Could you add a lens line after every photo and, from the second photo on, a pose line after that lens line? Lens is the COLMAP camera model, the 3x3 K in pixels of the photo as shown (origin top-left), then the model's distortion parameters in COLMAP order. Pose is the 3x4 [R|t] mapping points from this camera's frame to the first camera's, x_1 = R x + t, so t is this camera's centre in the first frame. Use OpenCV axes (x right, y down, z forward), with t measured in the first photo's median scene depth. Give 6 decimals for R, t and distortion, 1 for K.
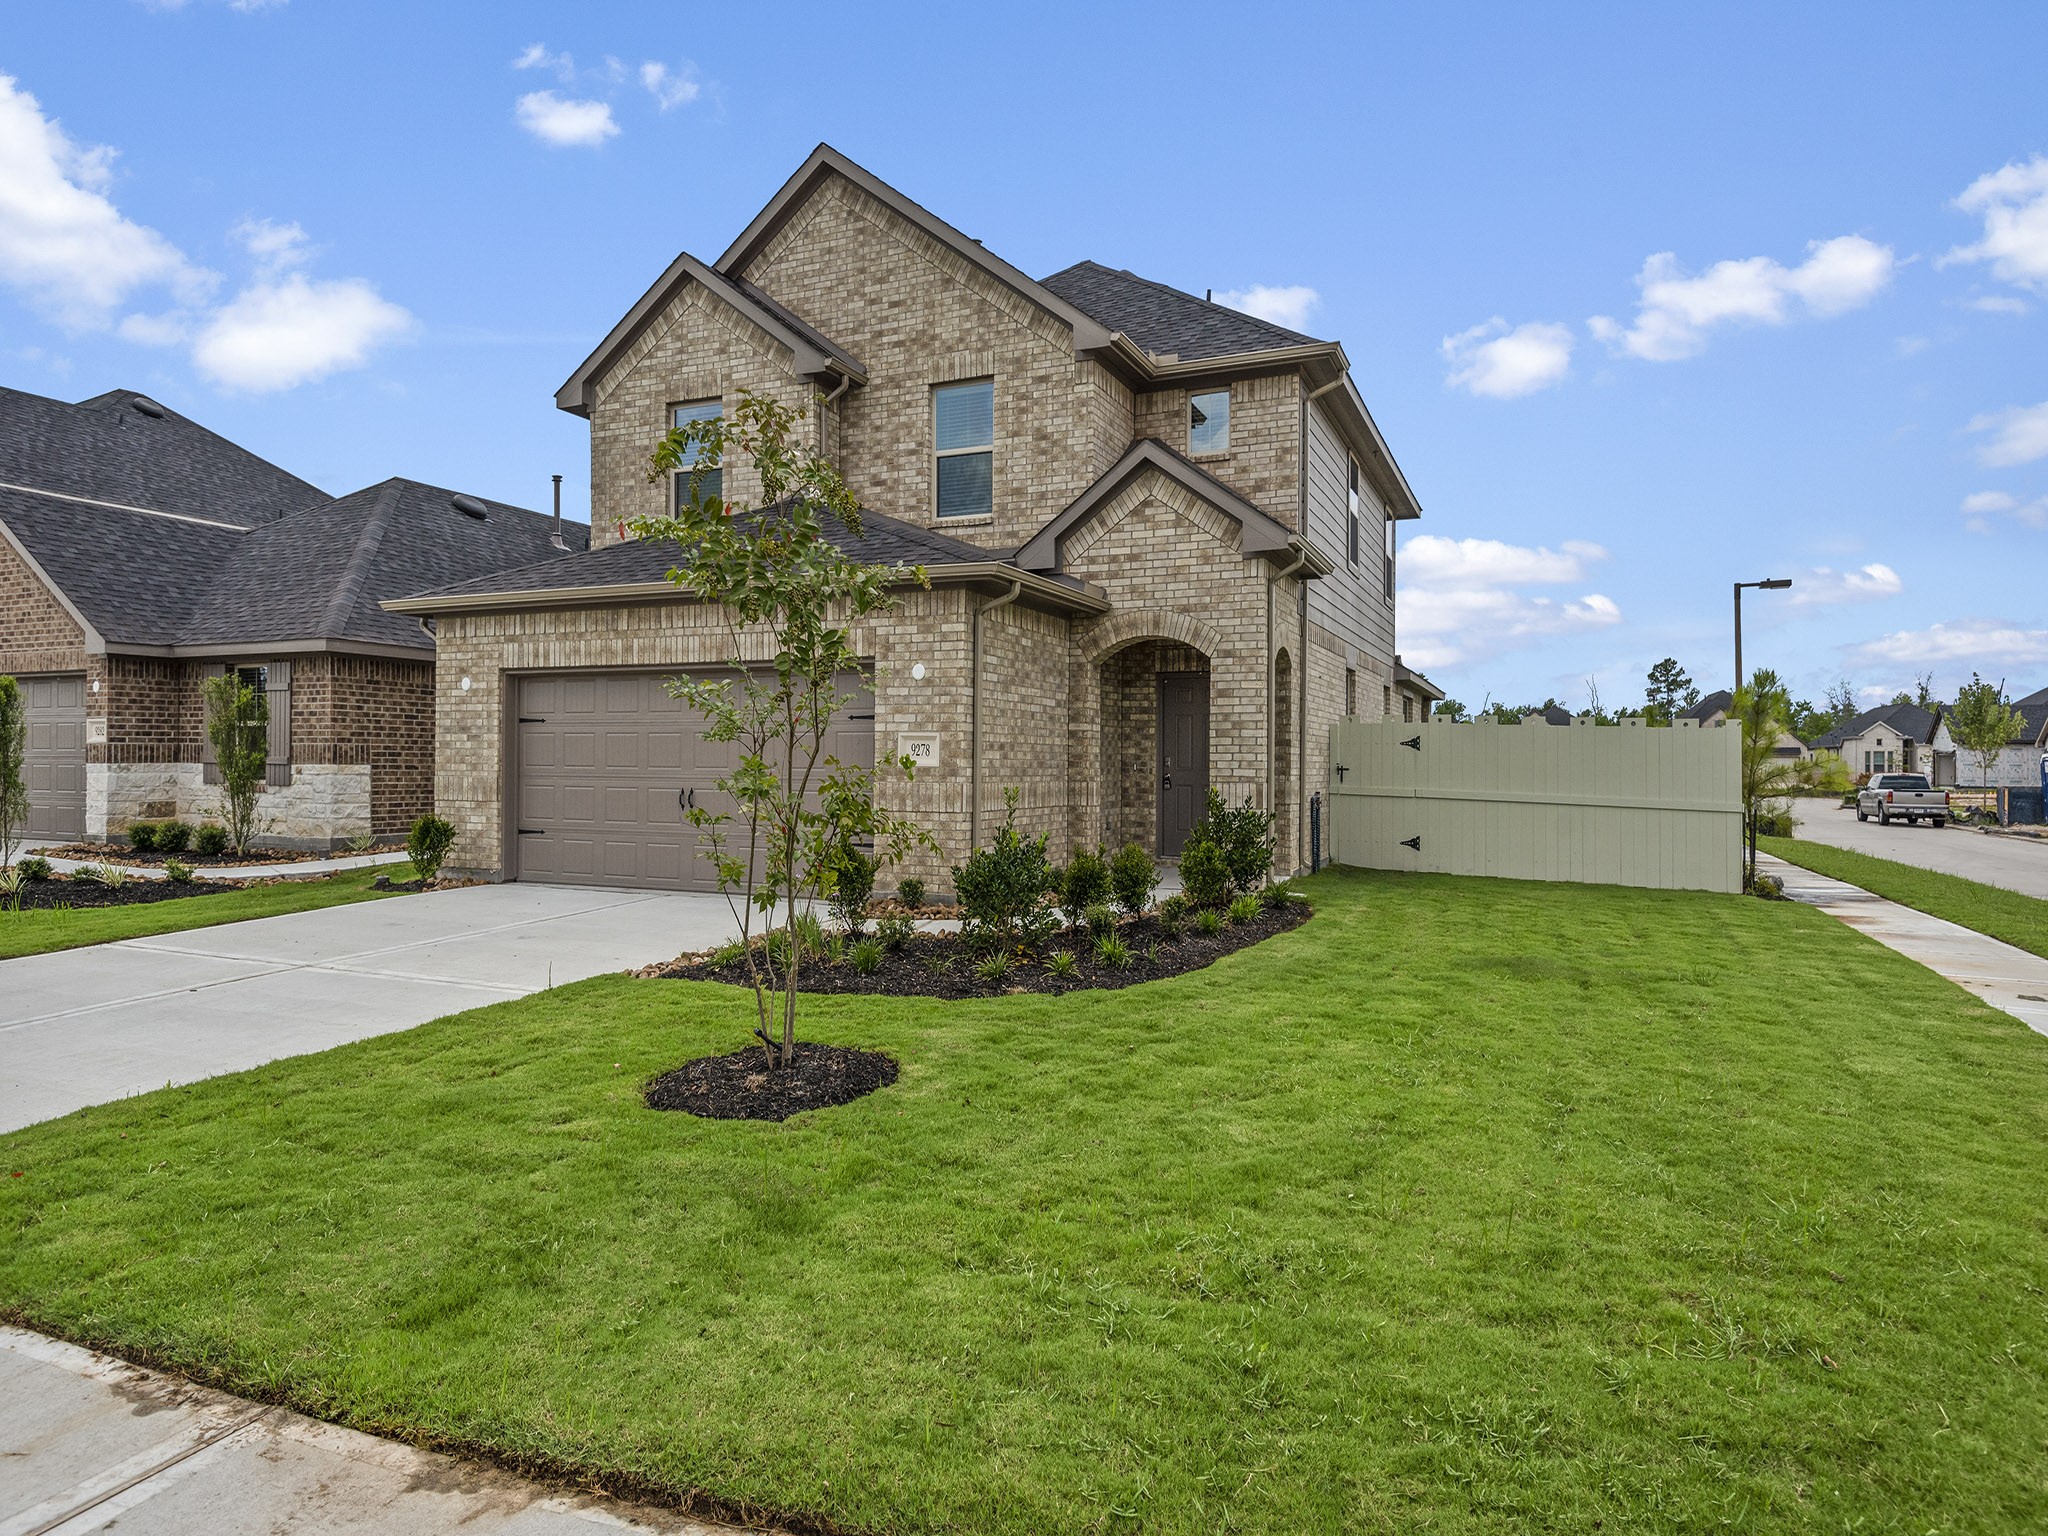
lens RADIAL K [[1241.4, 0, 1022.9], [0, 1241.4, 766.0], [0, 0, 1]] dist [-0.001131, -0.000015]
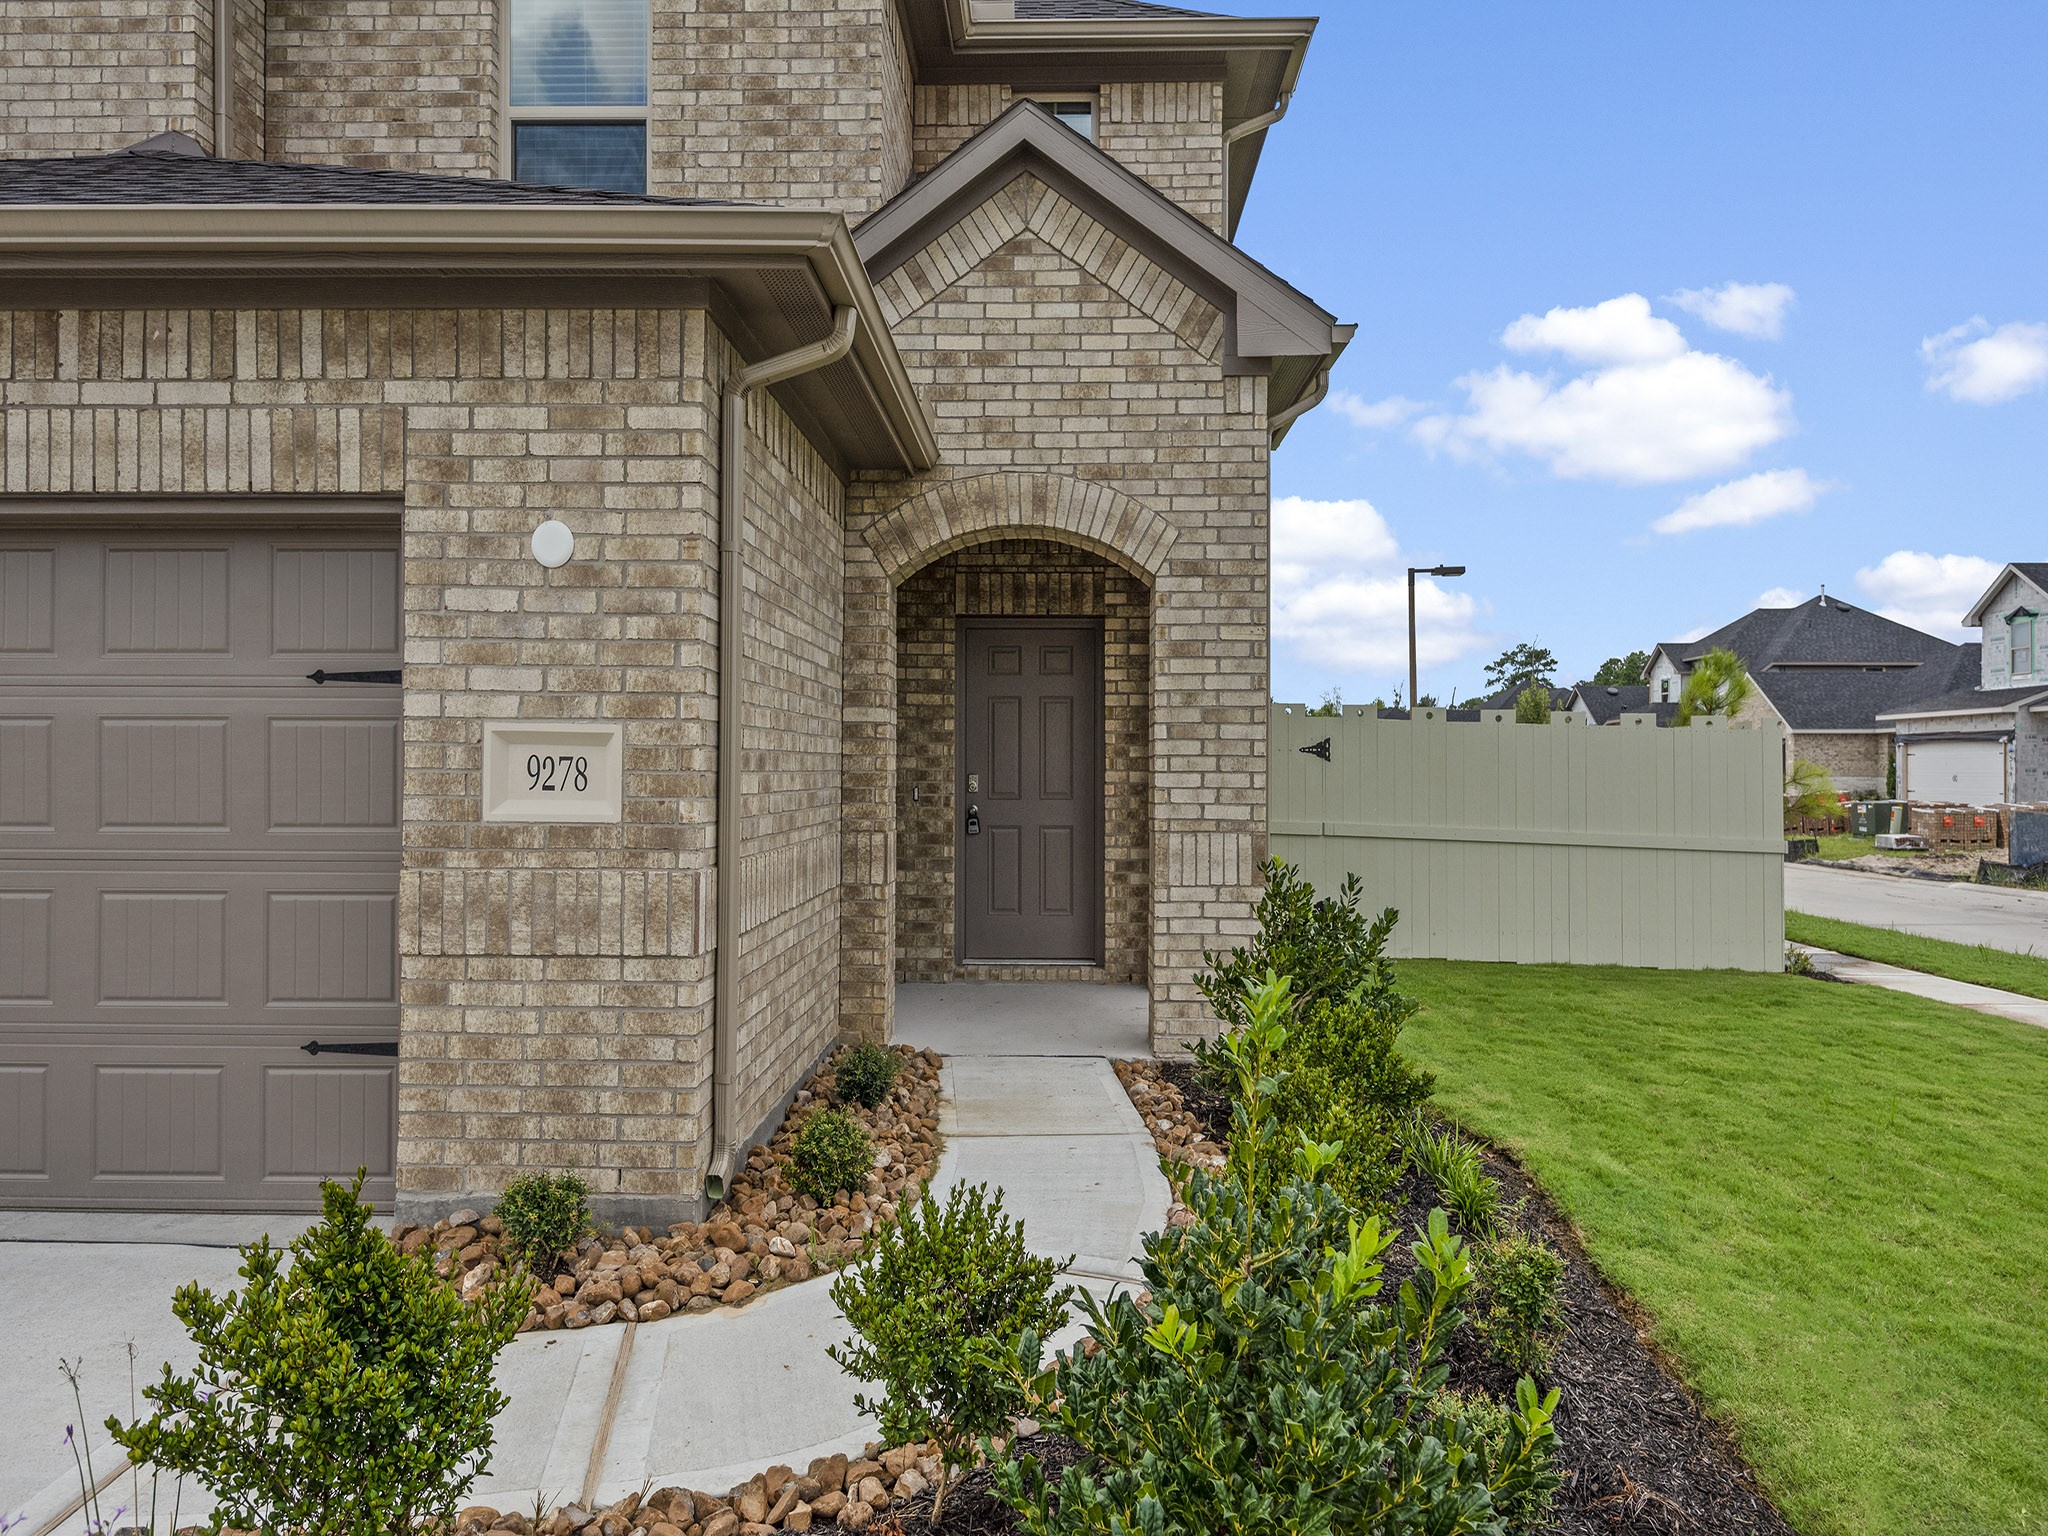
lens RADIAL K [[1298.2, 0, 1035.1], [0, 1298.2, 762.8], [0, 0, 1]] dist [0.017390, -0.008343]
pose [[0.921899, -0.000633, 0.387430, -0.087727], [0.001083, 0.999999, -0.000942, -0.013494], [-0.387429, 0.001288, 0.921899, 0.543097]]
